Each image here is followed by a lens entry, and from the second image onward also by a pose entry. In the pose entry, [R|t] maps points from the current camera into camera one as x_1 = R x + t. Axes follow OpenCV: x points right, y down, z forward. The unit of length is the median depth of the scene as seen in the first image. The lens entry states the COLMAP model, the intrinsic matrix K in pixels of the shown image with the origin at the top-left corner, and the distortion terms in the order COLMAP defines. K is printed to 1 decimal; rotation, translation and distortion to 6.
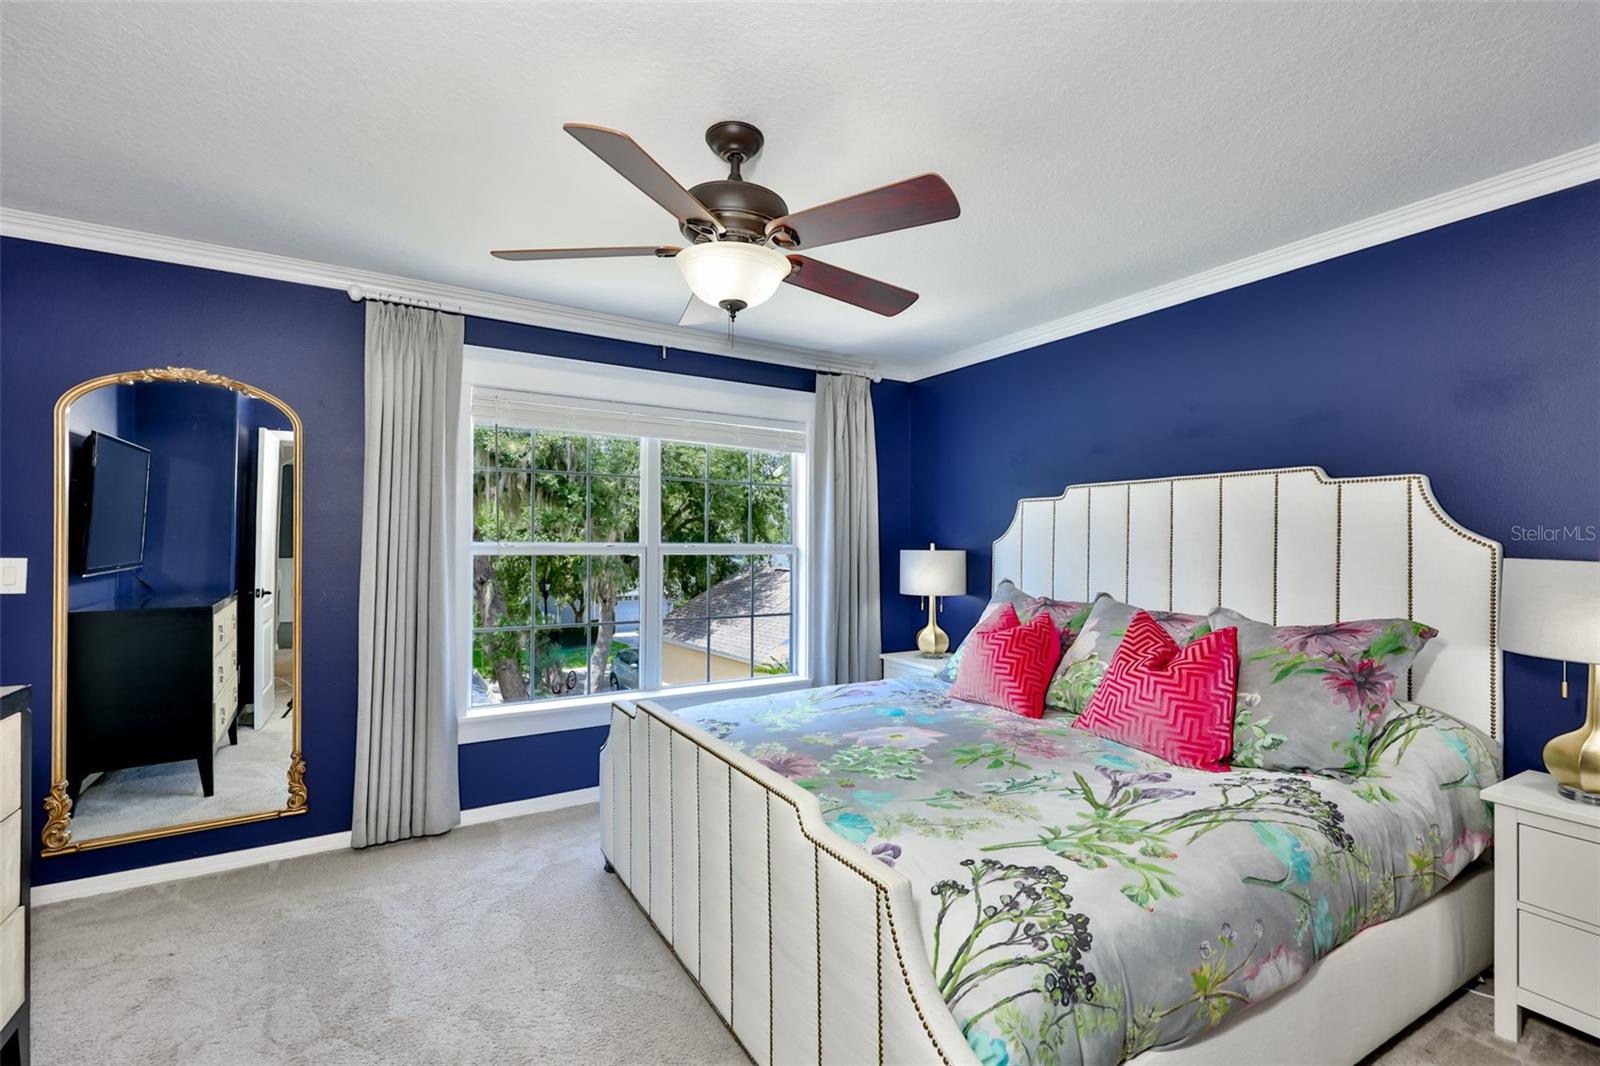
lens RADIAL K [[695.0, 0, 793.4], [0, 695.0, 538.1], [0, 0, 1]] dist [-0.000764, -0.000061]
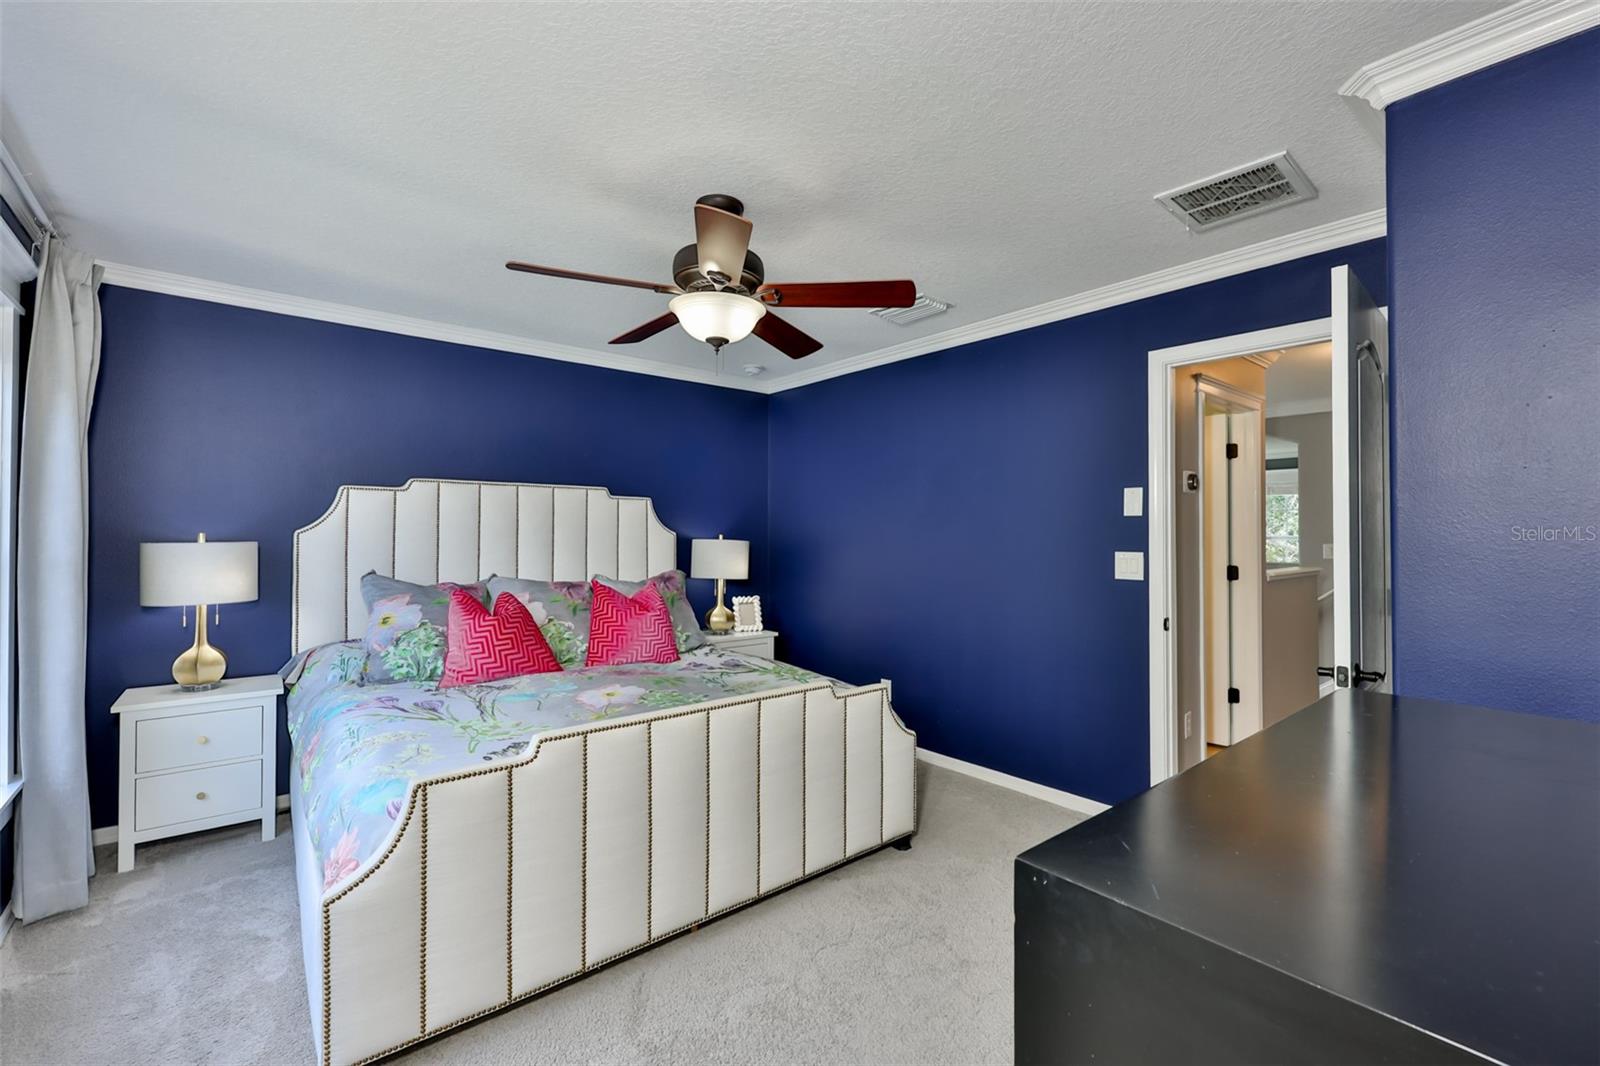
lens RADIAL K [[683.8, 0, 807.0], [0, 683.8, 524.8], [0, 0, 1]] dist [-0.000449, -0.000076]
pose [[-0.160680, 0.007071, 0.986981, -1.189371], [-0.008621, 0.999926, -0.008567, -0.001791], [-0.986969, -0.009885, -0.160608, 0.944712]]
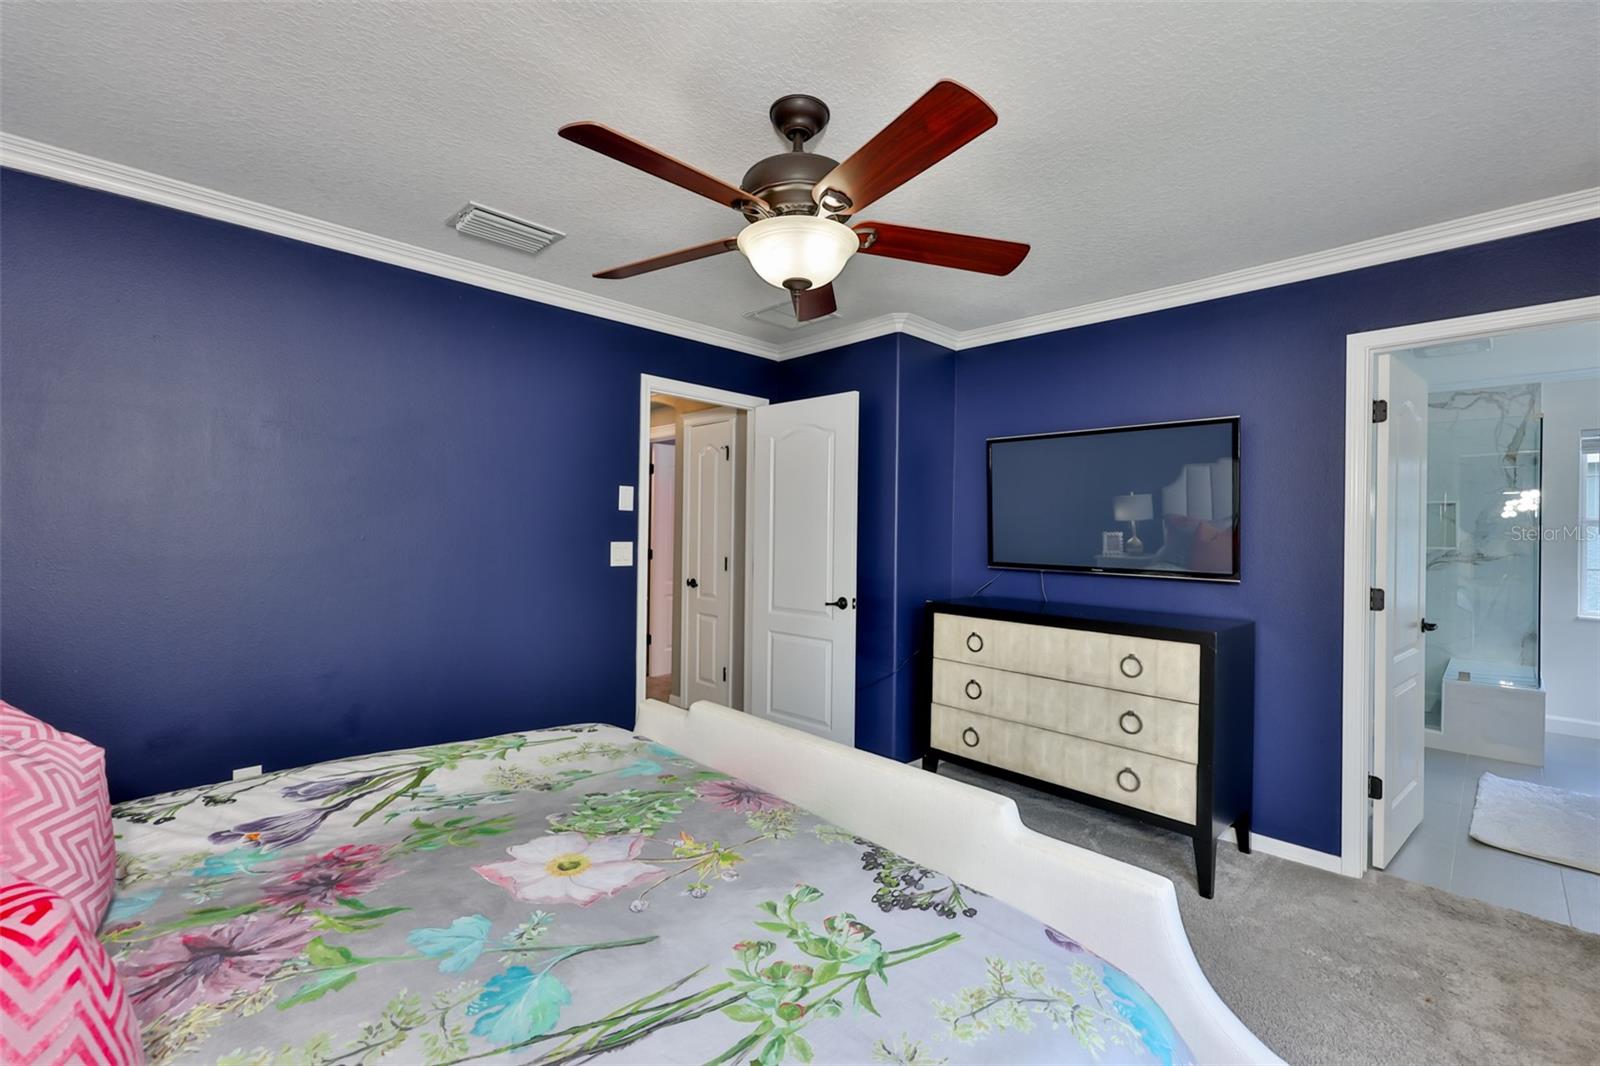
lens RADIAL K [[676.5, 0, 800.0], [0, 676.5, 533.0], [0, 0, 1]] dist [-0.002927, -0.000219]
pose [[-0.972208, -0.021733, -0.233107, 0.109288], [-0.021731, 0.999761, -0.002575, 0.011567], [0.233107, 0.002562, -0.972448, 1.742130]]
